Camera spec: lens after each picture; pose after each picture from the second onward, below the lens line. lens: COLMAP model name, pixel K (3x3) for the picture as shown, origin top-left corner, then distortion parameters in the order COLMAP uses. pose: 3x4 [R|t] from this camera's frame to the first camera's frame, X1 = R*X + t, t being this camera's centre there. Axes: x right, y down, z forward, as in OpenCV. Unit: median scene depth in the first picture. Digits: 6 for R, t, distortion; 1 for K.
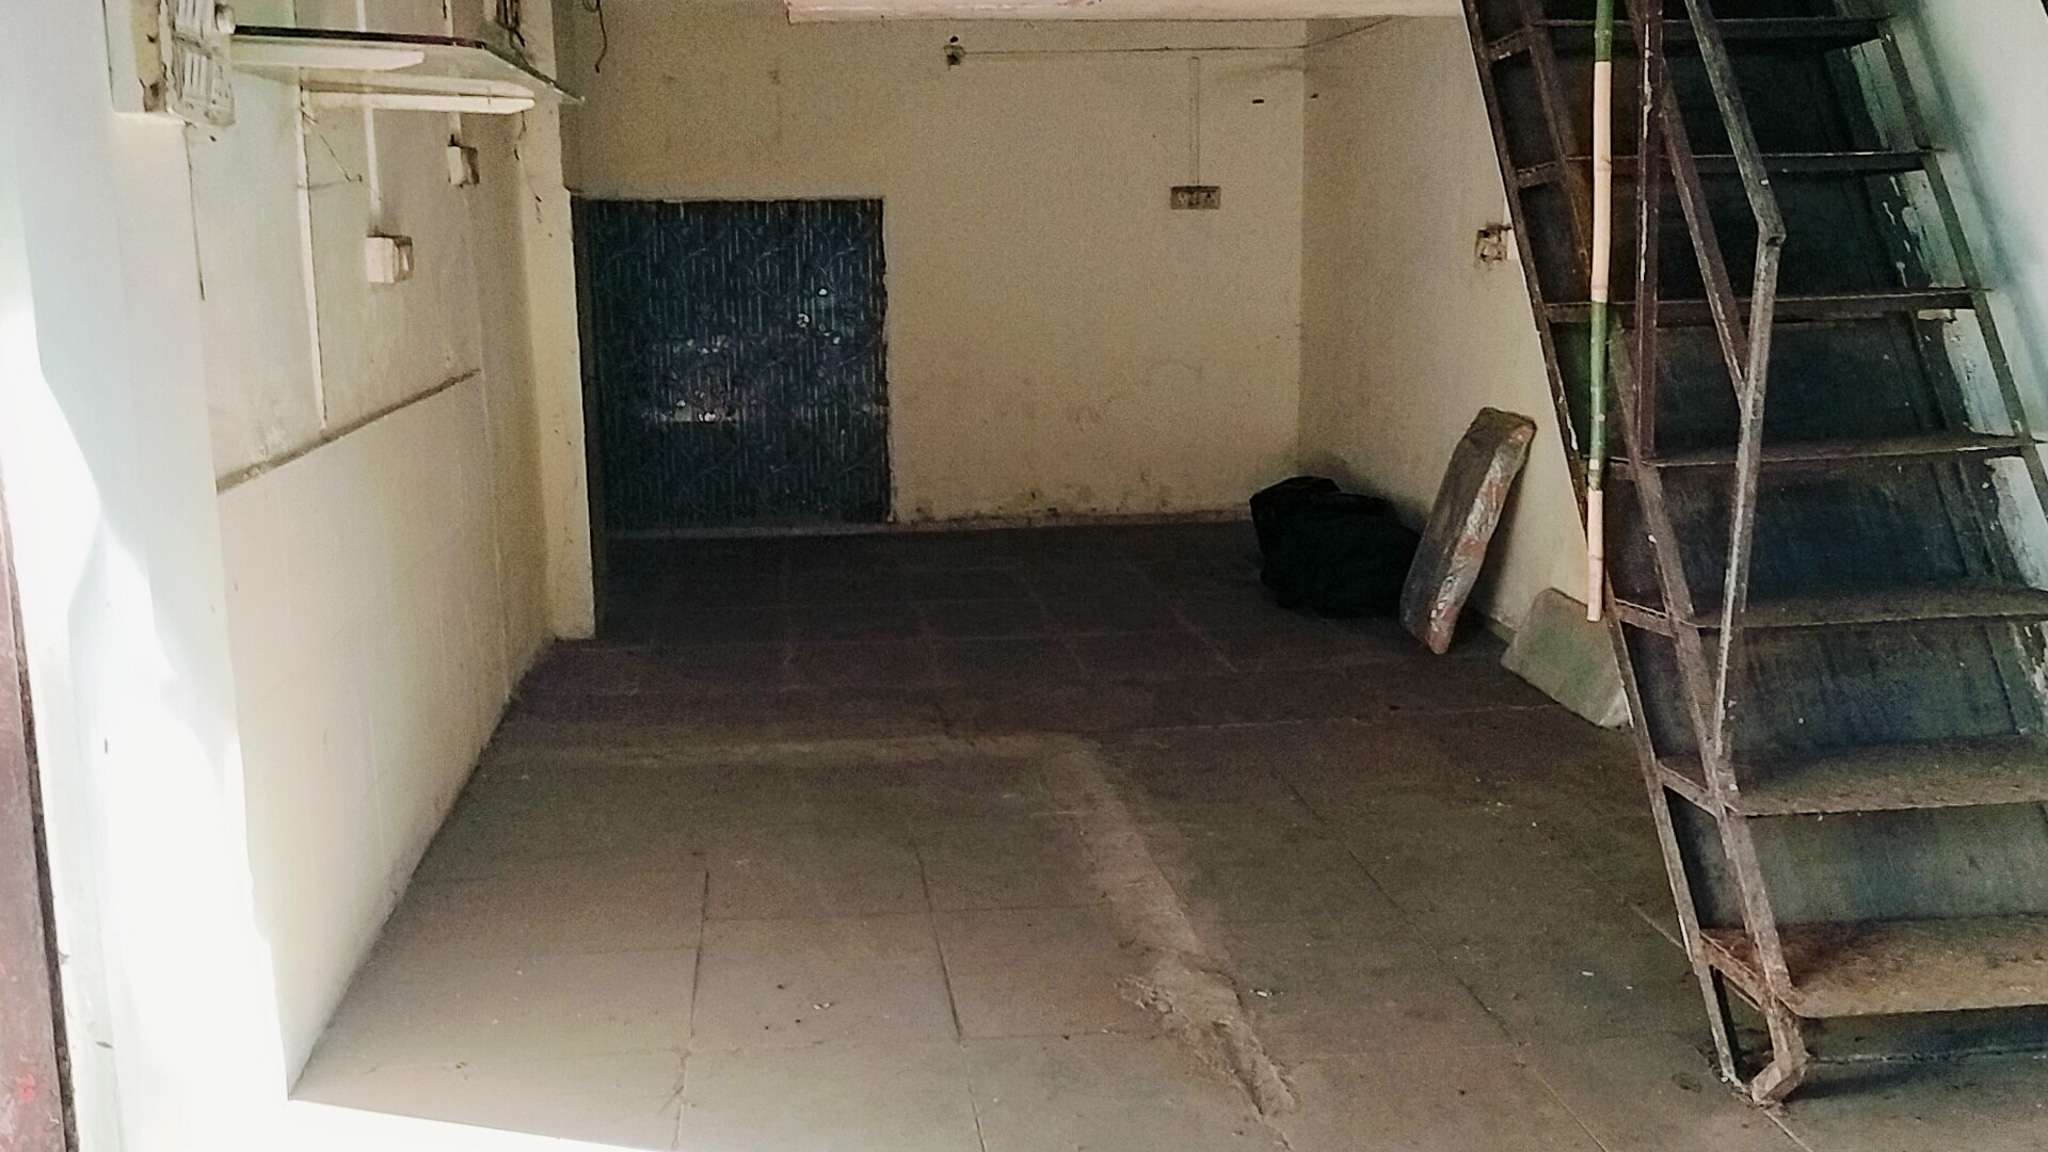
lens RADIAL K [[1859.4, 0, 1023.5], [0, 1859.4, 571.9], [0, 0, 1]] dist [0.110677, -0.216804]
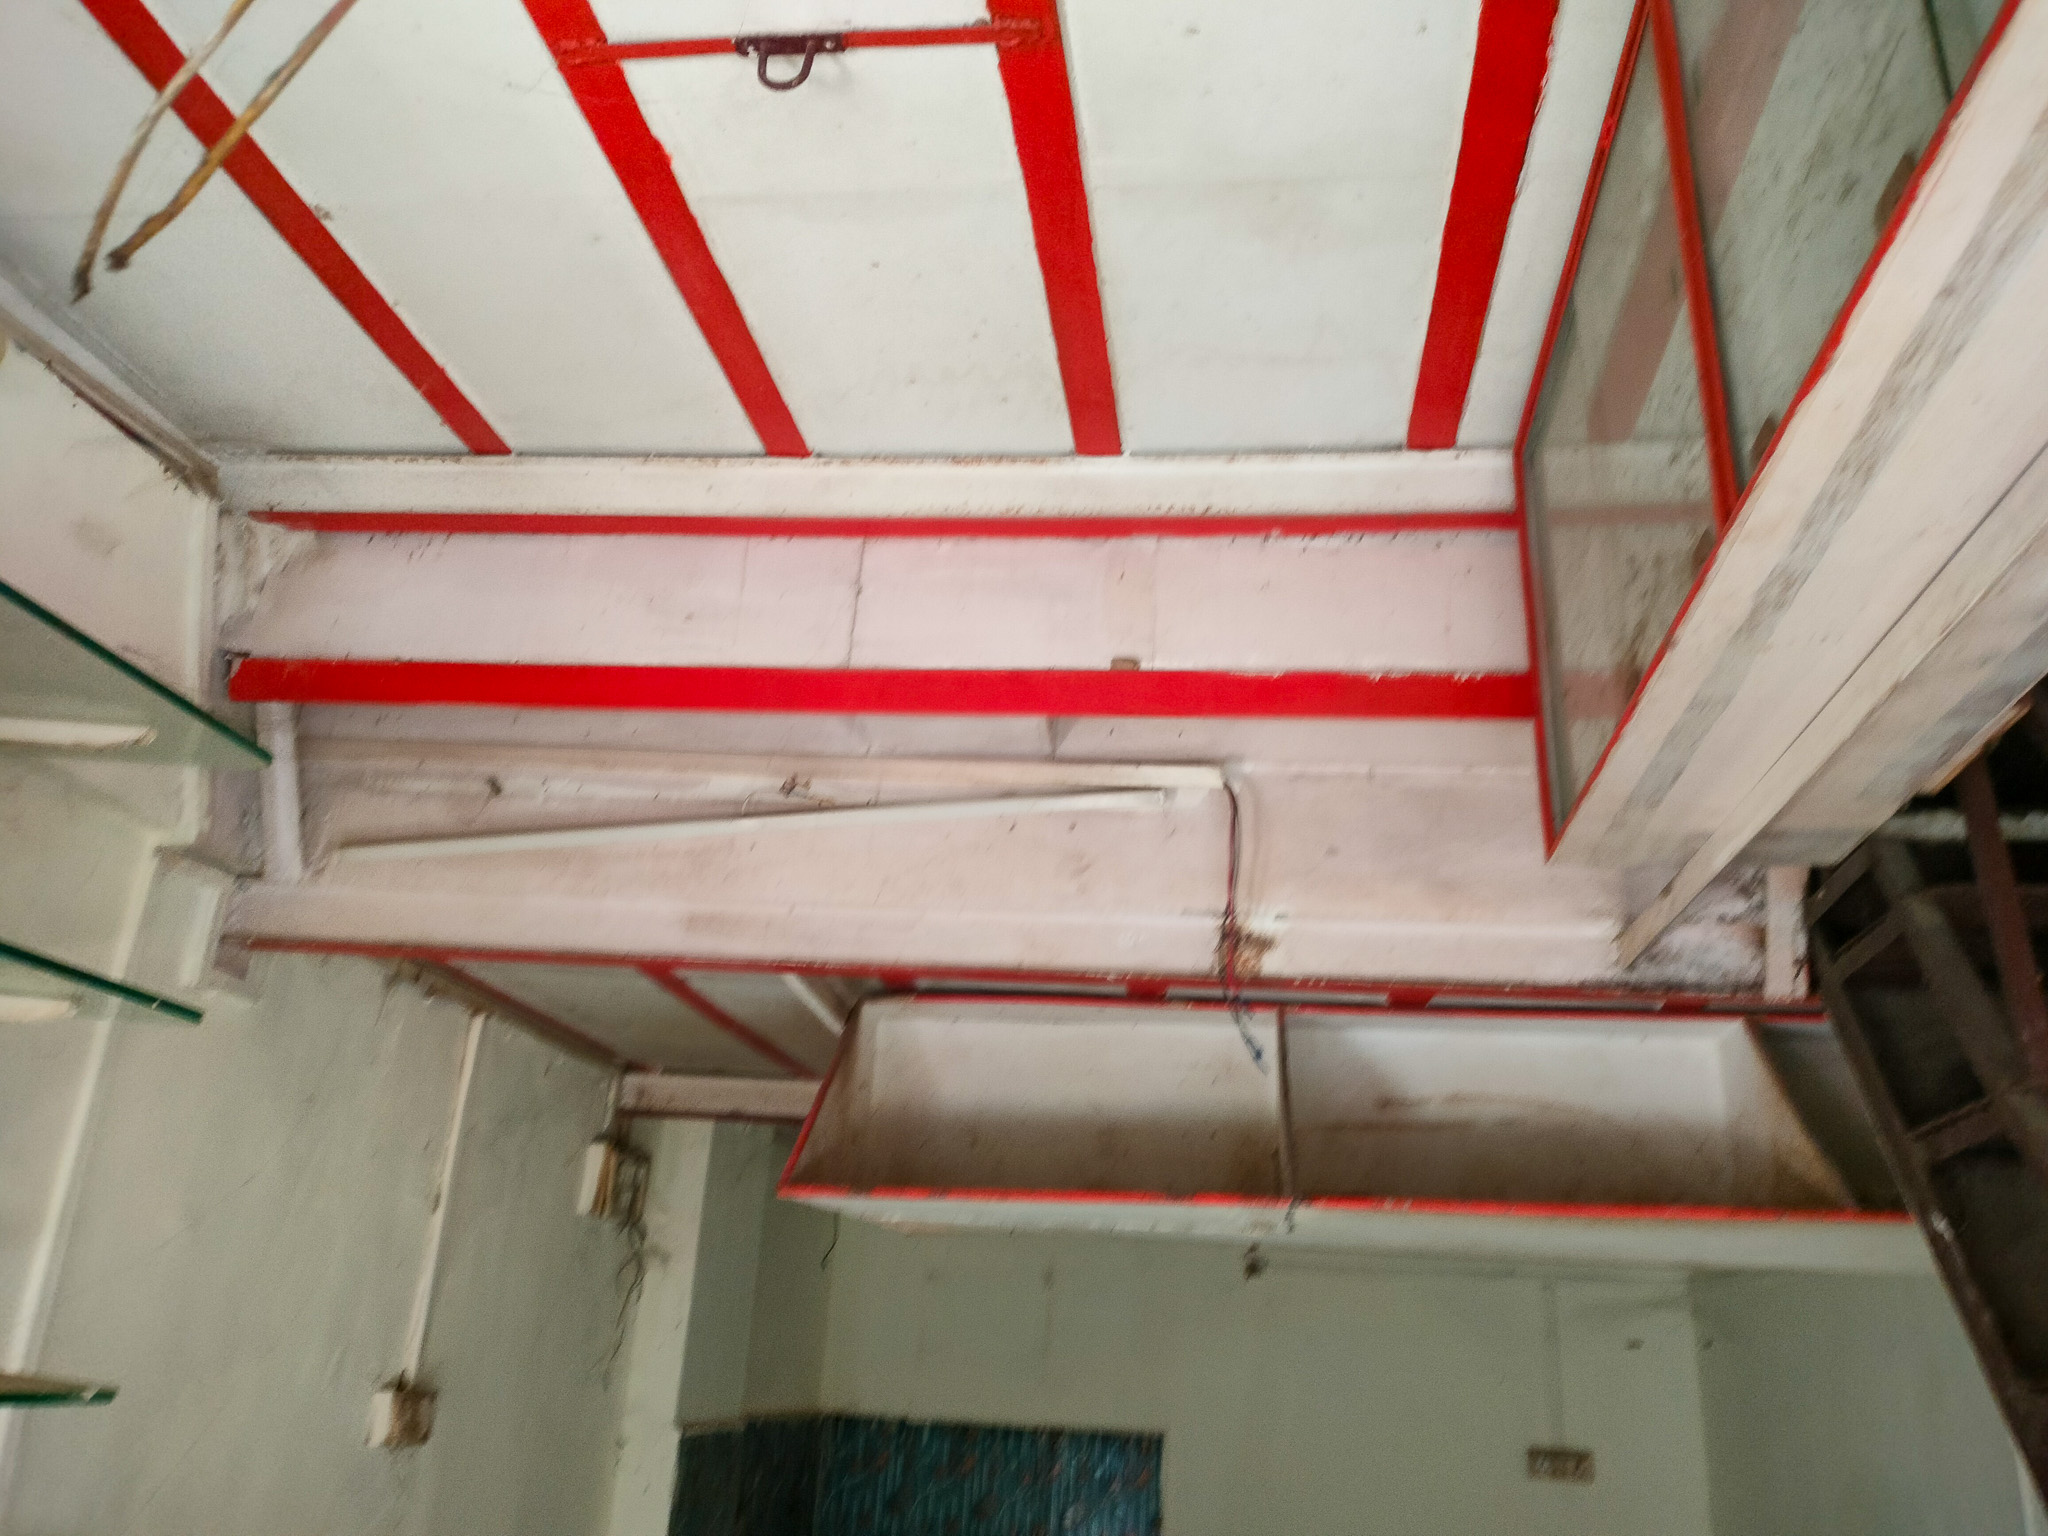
lens RADIAL K [[1580.3, 0, 1038.8], [0, 1580.3, 780.3], [0, 0, 1]] dist [0.080037, -0.137487]
pose [[0.968885, -0.018961, -0.246784, 0.070754], [-0.111994, 0.855572, -0.505425, -0.114909], [0.220725, 0.517337, 0.826827, 0.344530]]
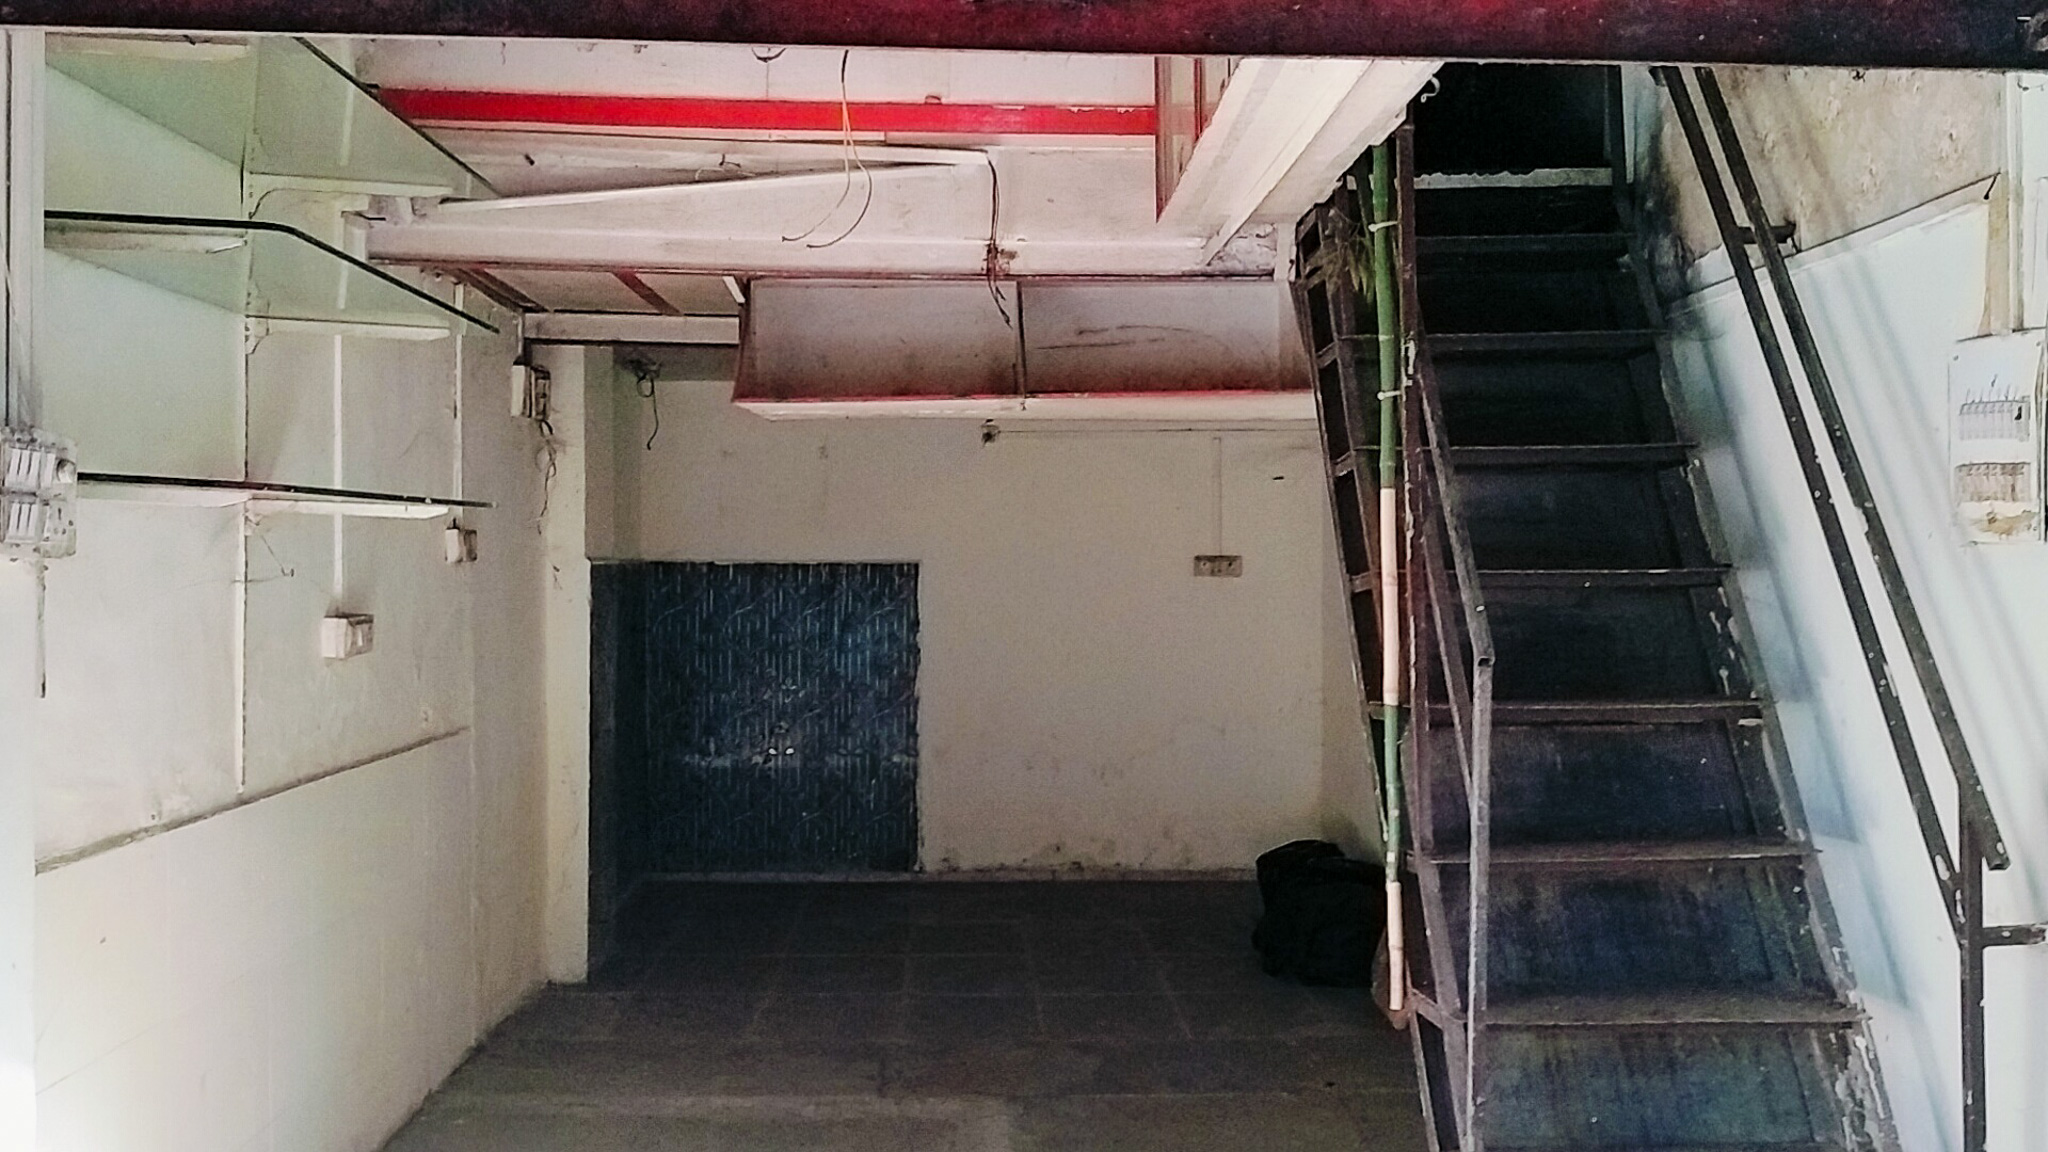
lens RADIAL K [[1859.4, 0, 1023.5], [0, 1859.4, 571.9], [0, 0, 1]] dist [0.110677, -0.216804]
pose [[0.996137, 0.016030, -0.086338, 0.102635], [-0.031187, 0.983685, -0.177178, -0.012204], [0.082089, 0.179186, 0.980384, -0.043055]]
